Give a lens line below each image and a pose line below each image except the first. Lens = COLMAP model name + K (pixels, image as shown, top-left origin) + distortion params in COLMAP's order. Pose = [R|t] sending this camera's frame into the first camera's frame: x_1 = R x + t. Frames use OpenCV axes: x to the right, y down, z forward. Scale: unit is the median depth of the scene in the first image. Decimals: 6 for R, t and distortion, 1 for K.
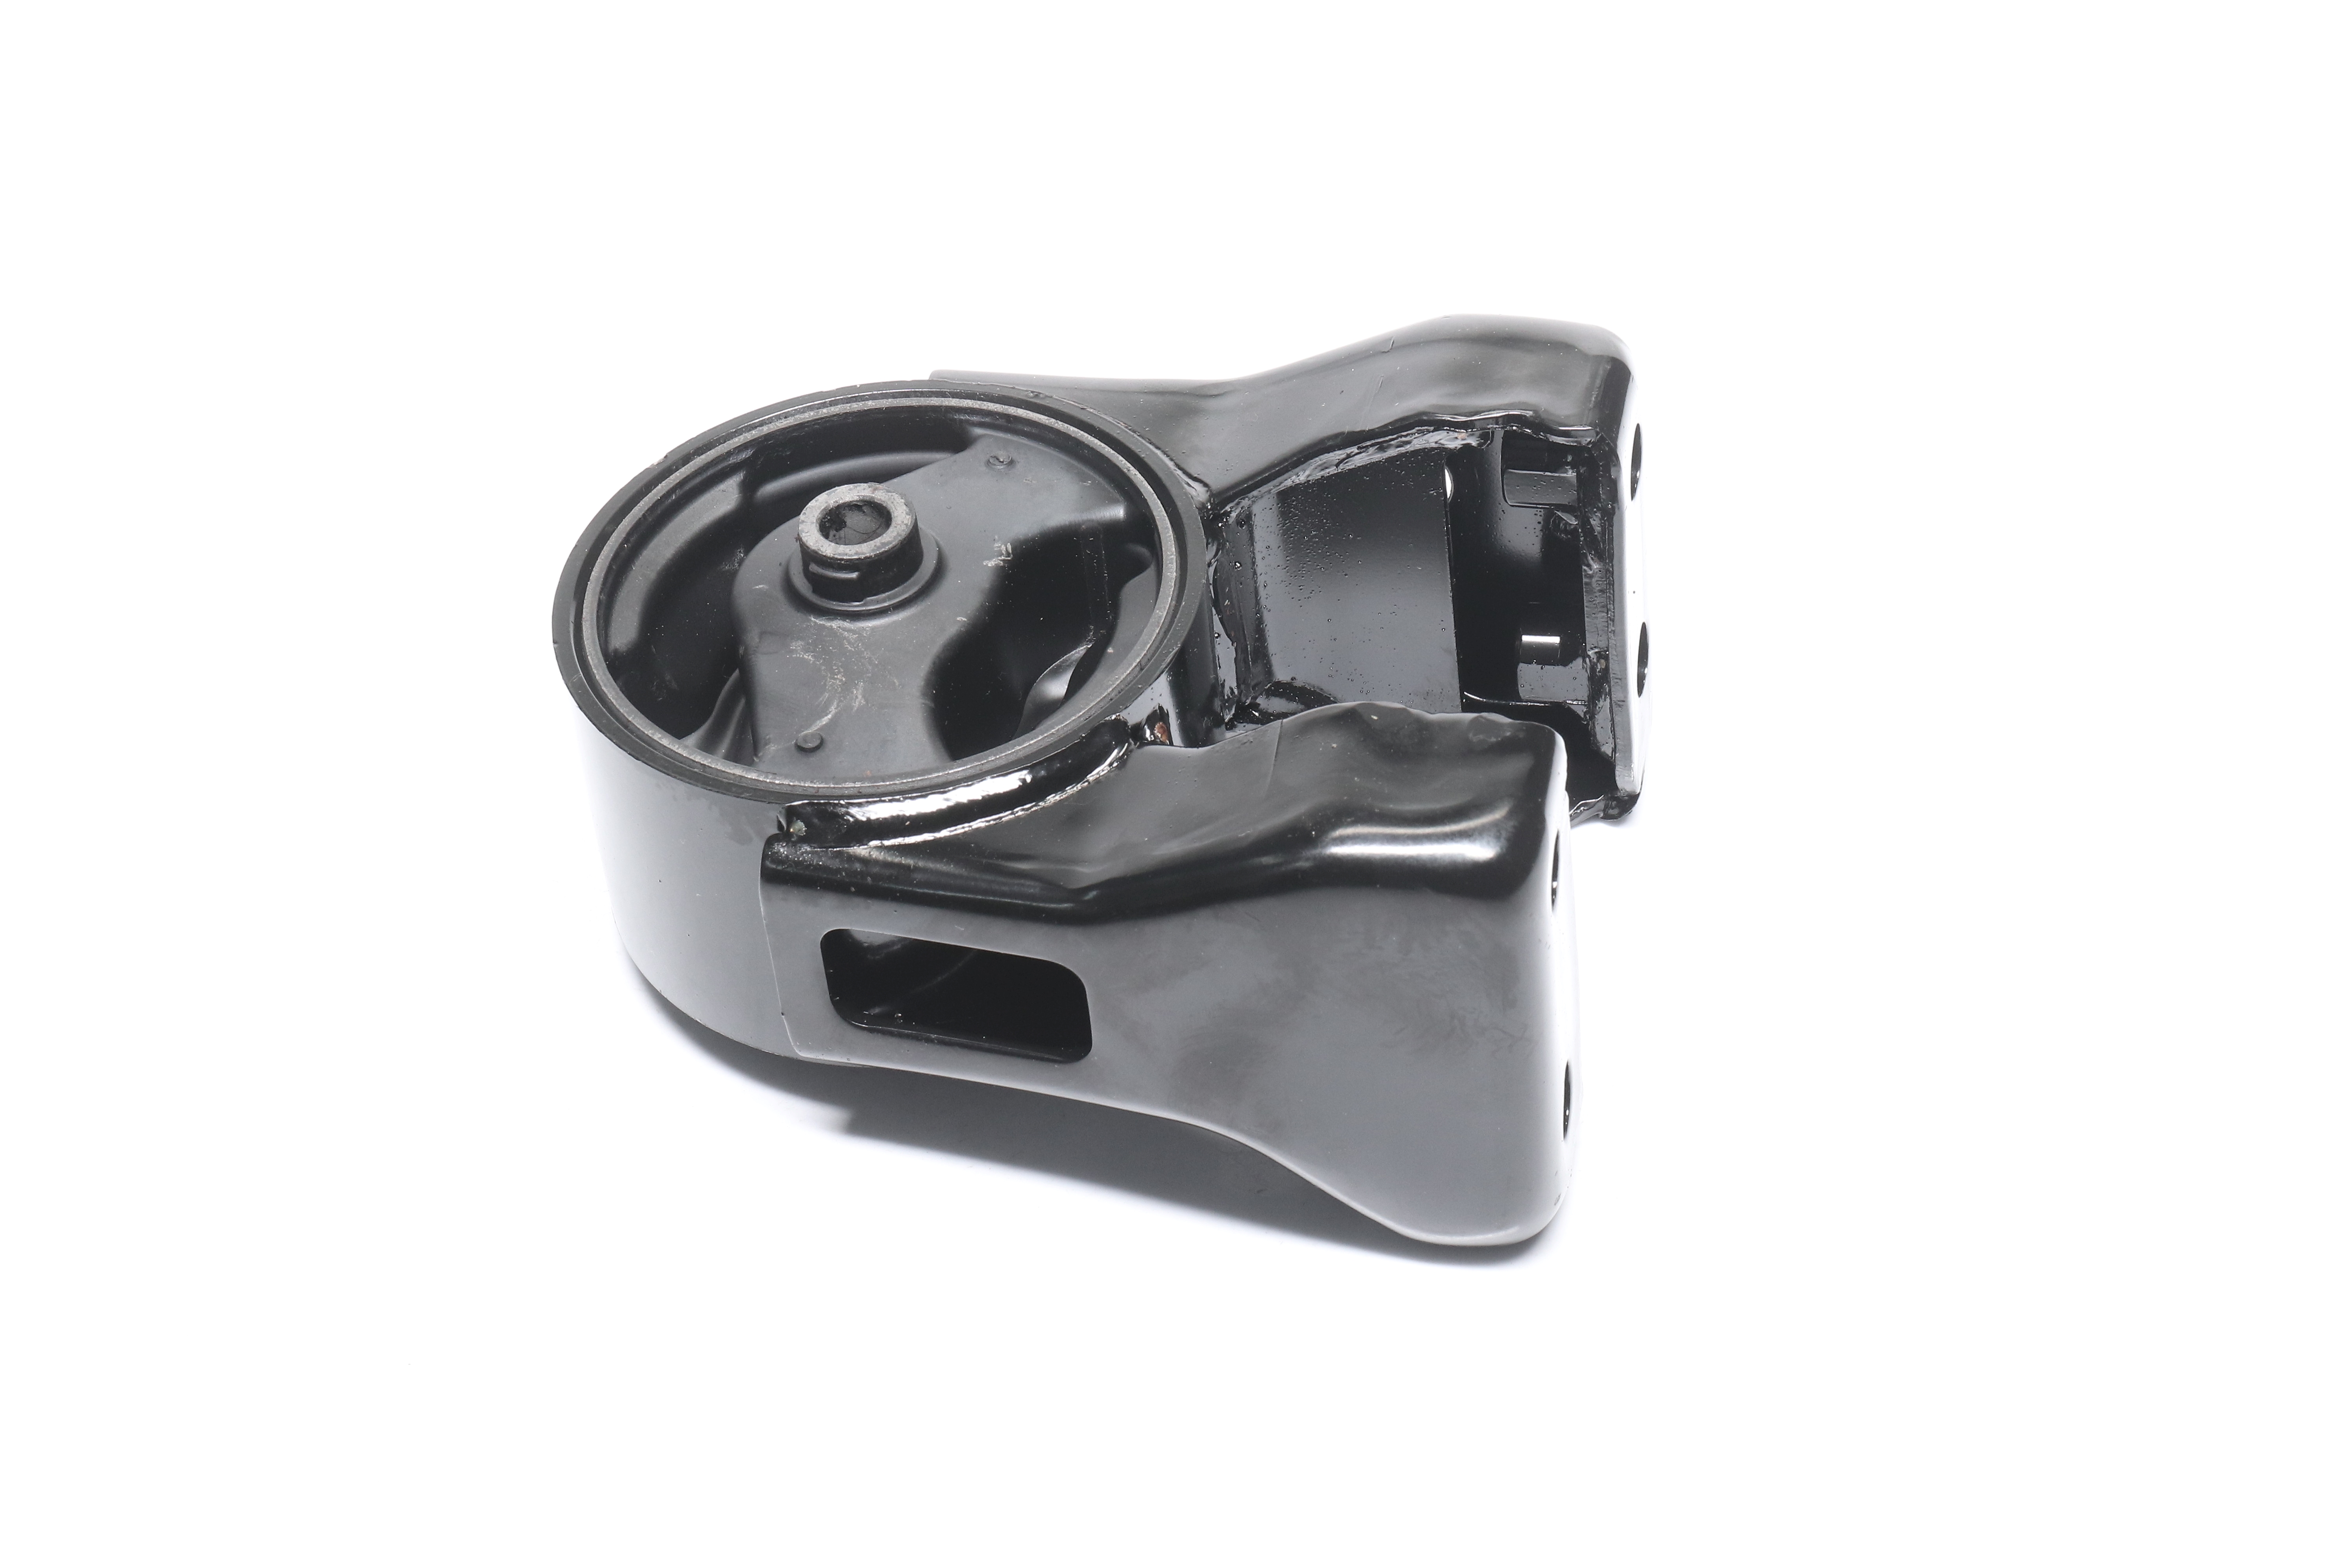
lens RADIAL K [[5860.4, 0, 1176.1], [0, 5860.4, 783.2], [0, 0, 1]] dist [0.050721, 0.000000]
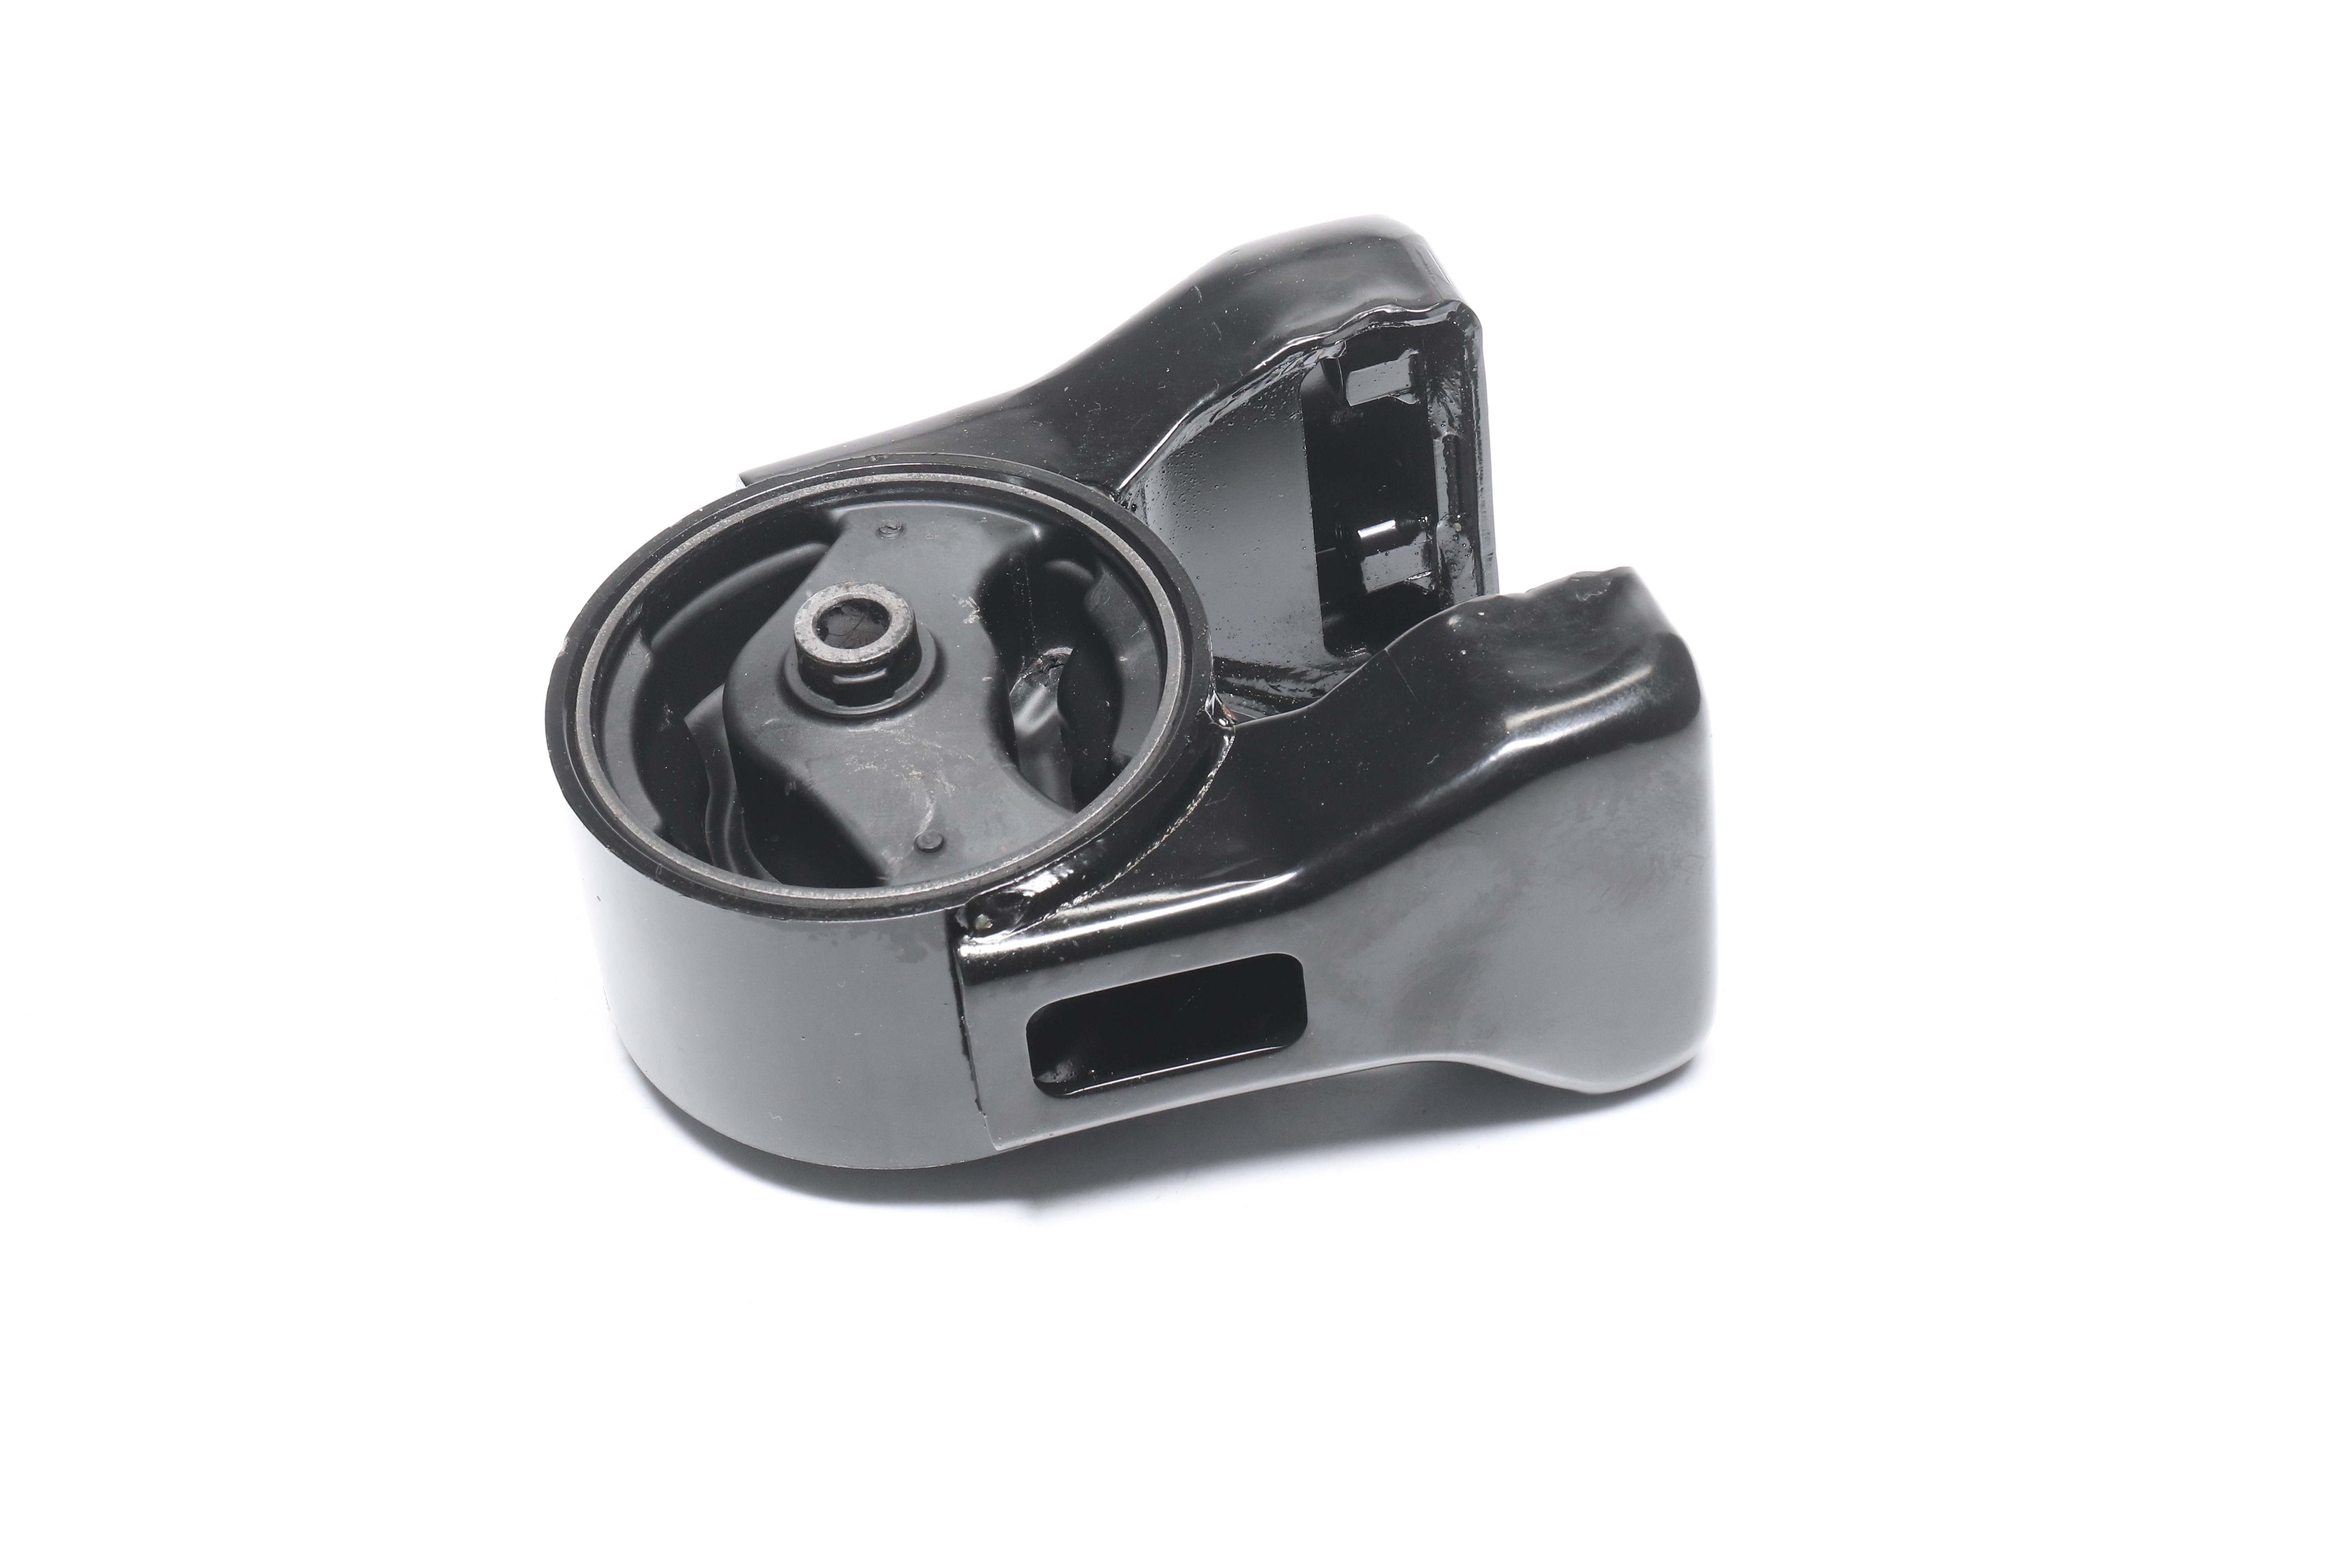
lens RADIAL K [[5860.4, 0, 1175.9], [0, 5860.4, 783.7], [0, 0, 1]] dist [0.050721, 0.000000]
pose [[0.847540, -0.340429, 0.407166, -0.428517], [0.340525, 0.937255, 0.074810, -0.076428], [-0.407085, 0.075245, 0.910285, 0.092144]]
